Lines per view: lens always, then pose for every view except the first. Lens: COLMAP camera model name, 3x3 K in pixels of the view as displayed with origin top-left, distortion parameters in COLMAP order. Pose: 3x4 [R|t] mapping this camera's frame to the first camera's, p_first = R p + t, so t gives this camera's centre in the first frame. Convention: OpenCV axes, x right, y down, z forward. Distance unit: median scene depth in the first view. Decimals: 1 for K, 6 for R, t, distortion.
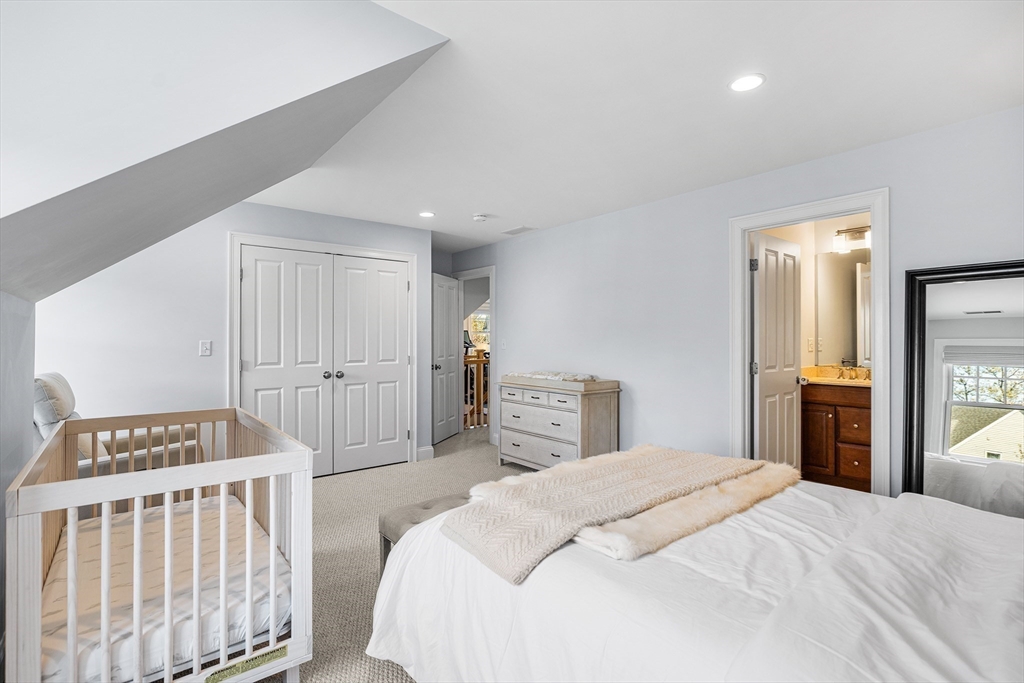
lens RADIAL K [[490.8, 0, 511.9], [0, 490.8, 336.8], [0, 0, 1]] dist [-0.003387, -0.000659]
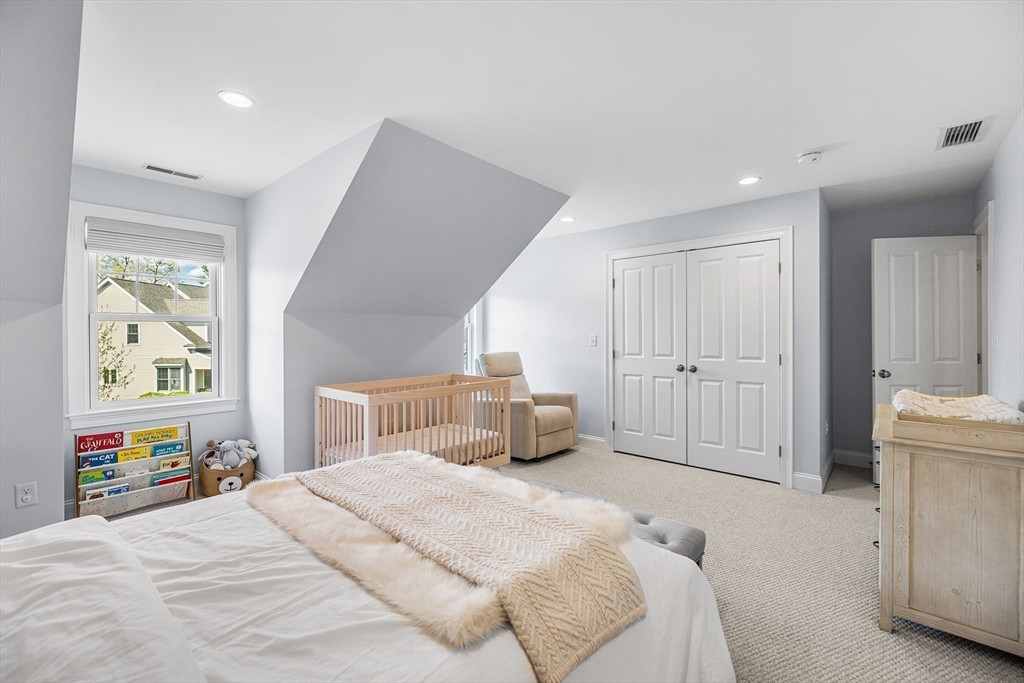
lens RADIAL K [[442.1, 0, 506.5], [0, 442.1, 338.0], [0, 0, 1]] dist [-0.000428, -0.000052]
pose [[0.139196, 0.009596, -0.990218, 0.521558], [0.006017, 0.999926, 0.010535, 0.001506], [0.990247, -0.007424, 0.139128, 0.521757]]
